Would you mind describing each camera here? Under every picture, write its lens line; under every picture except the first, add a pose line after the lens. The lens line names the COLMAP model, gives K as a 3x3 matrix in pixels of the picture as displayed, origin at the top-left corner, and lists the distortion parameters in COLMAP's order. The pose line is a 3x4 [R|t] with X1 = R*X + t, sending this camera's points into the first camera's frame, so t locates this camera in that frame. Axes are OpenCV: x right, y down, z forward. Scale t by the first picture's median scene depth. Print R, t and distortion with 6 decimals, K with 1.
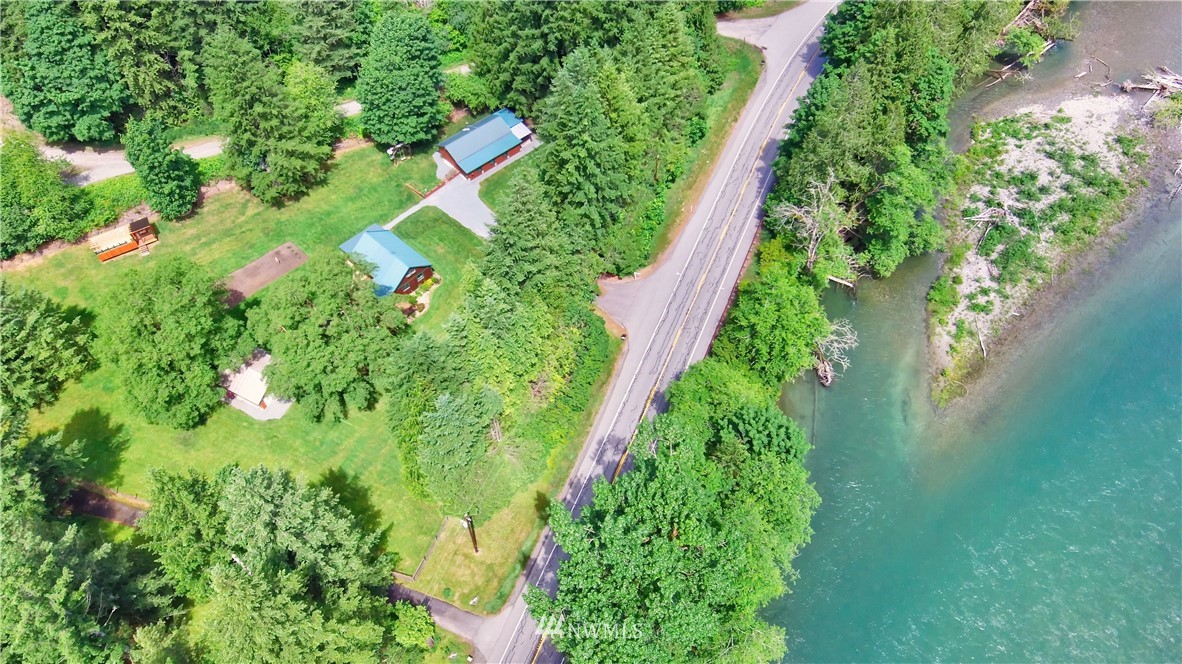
lens RADIAL K [[804.7, 0, 587.6], [0, 804.7, 331.6], [0, 0, 1]] dist [0.009849, 0.000696]
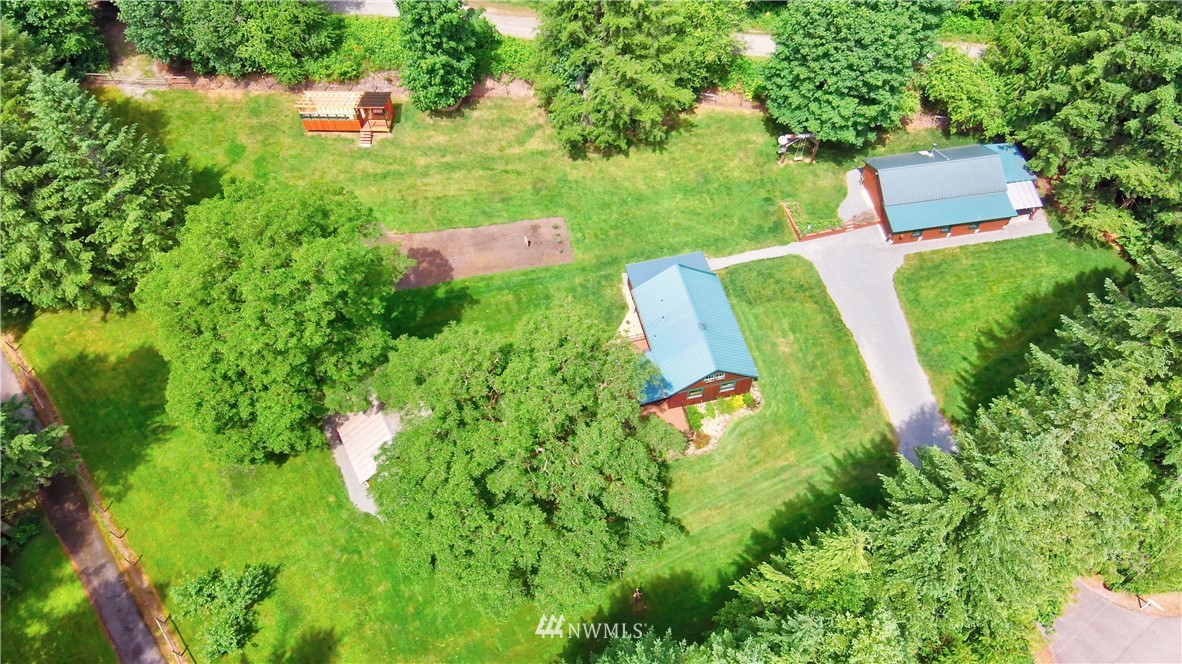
lens RADIAL K [[804.7, 0, 594.4], [0, 804.7, 332.1], [0, 0, 1]] dist [0.009849, 0.000696]
pose [[0.839209, 0.457040, -0.294690, -0.131421], [-0.439717, 0.889144, 0.126777, -0.119761], [0.319964, 0.023188, 0.947146, 0.434077]]
